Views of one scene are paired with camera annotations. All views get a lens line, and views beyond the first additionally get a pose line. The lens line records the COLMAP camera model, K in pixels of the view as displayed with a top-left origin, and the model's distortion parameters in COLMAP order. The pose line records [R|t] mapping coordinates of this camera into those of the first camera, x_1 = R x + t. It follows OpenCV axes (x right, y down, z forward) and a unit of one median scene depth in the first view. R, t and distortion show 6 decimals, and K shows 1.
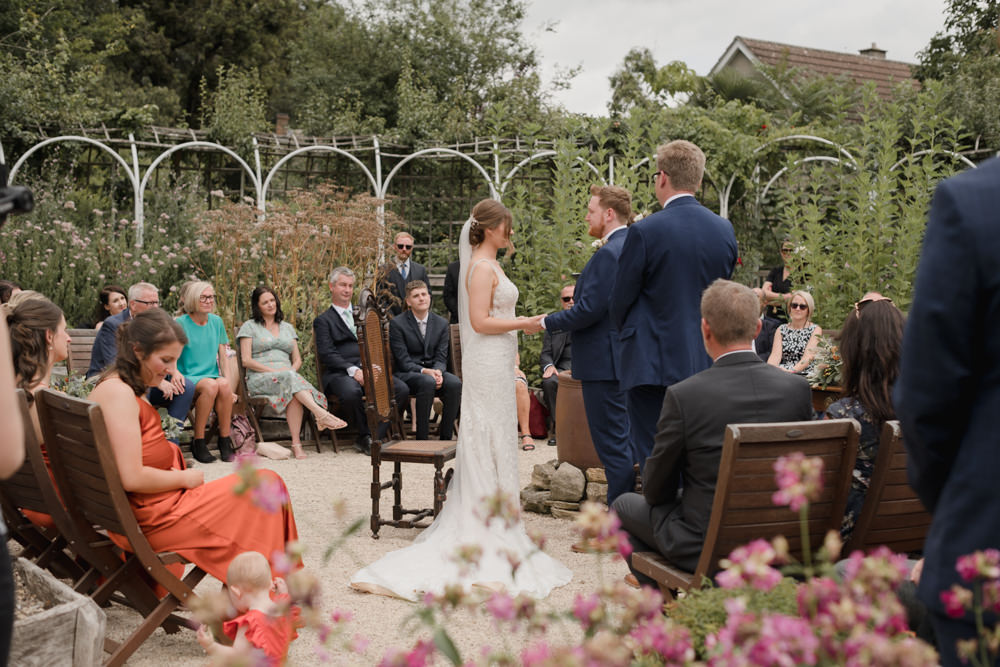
lens RADIAL K [[1443.1, 0, 500.0], [0, 1443.1, 333.5], [0, 0, 1]] dist [-0.024663, 0.412322]
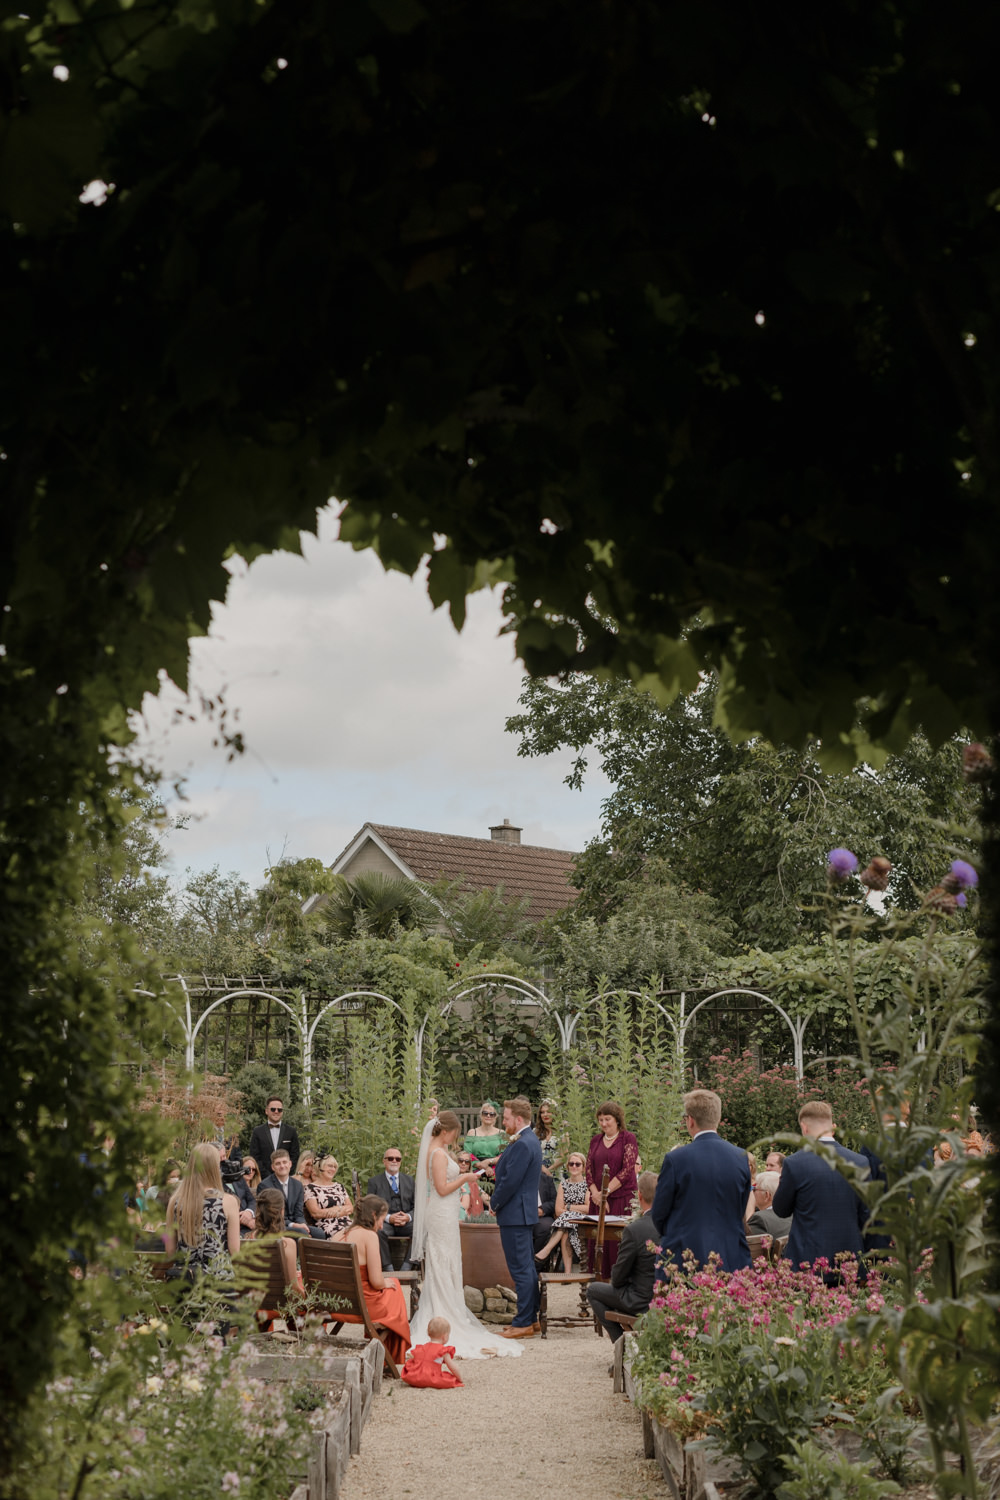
lens RADIAL K [[2164.7, 0, 500.0], [0, 2164.7, 750.0], [0, 0, 1]] dist [-0.024663, 0.412322]
pose [[0.960921, 0.028341, 0.275370, -0.169245], [0.023698, 0.982672, -0.183832, -0.012185], [-0.275808, 0.183174, 0.943598, -0.364831]]
